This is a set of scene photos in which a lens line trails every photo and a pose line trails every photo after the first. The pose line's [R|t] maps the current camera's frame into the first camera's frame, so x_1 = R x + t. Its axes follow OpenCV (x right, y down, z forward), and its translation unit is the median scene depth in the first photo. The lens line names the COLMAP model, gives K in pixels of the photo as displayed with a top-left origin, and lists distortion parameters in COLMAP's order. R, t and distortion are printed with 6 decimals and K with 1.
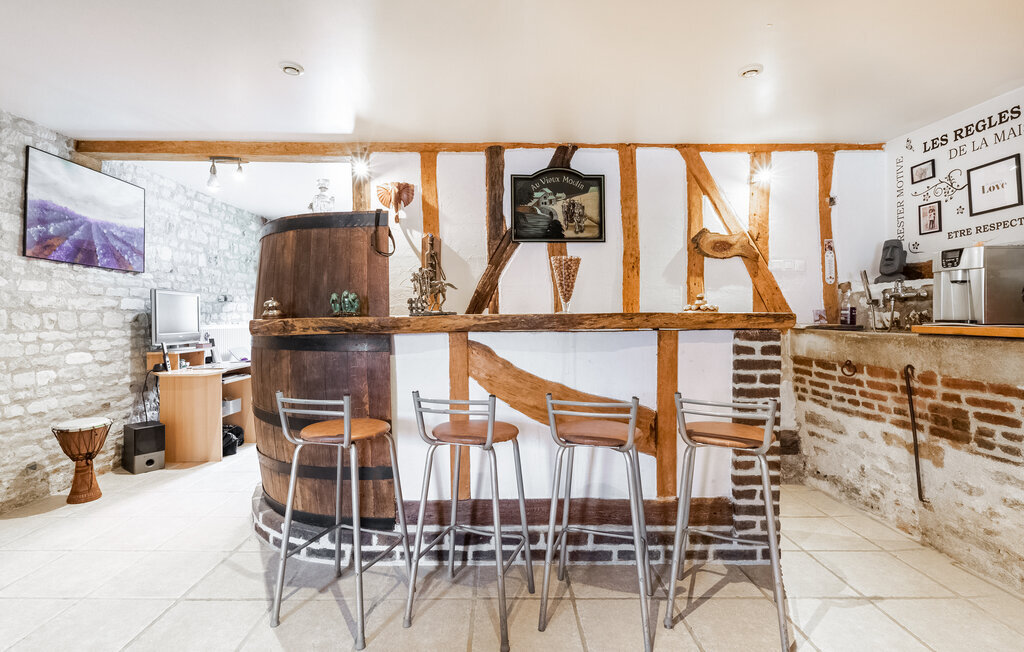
lens RADIAL K [[497.8, 0, 507.0], [0, 497.8, 316.2], [0, 0, 1]] dist [-0.002305, 0.000190]
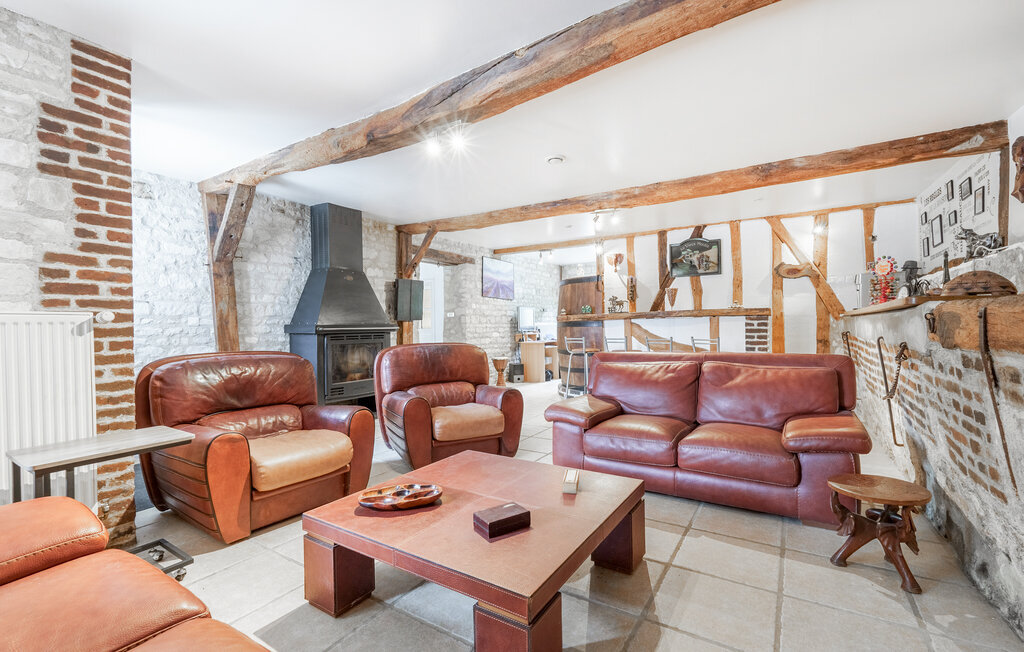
lens RADIAL K [[458.5, 0, 508.5], [0, 458.5, 327.2], [0, 0, 1]] dist [-0.003458, -0.000370]
pose [[0.841844, -0.010427, -0.539620, 0.453961], [0.014366, 0.999892, 0.003091, 0.038852], [0.539530, -0.010355, 0.841903, -0.925054]]
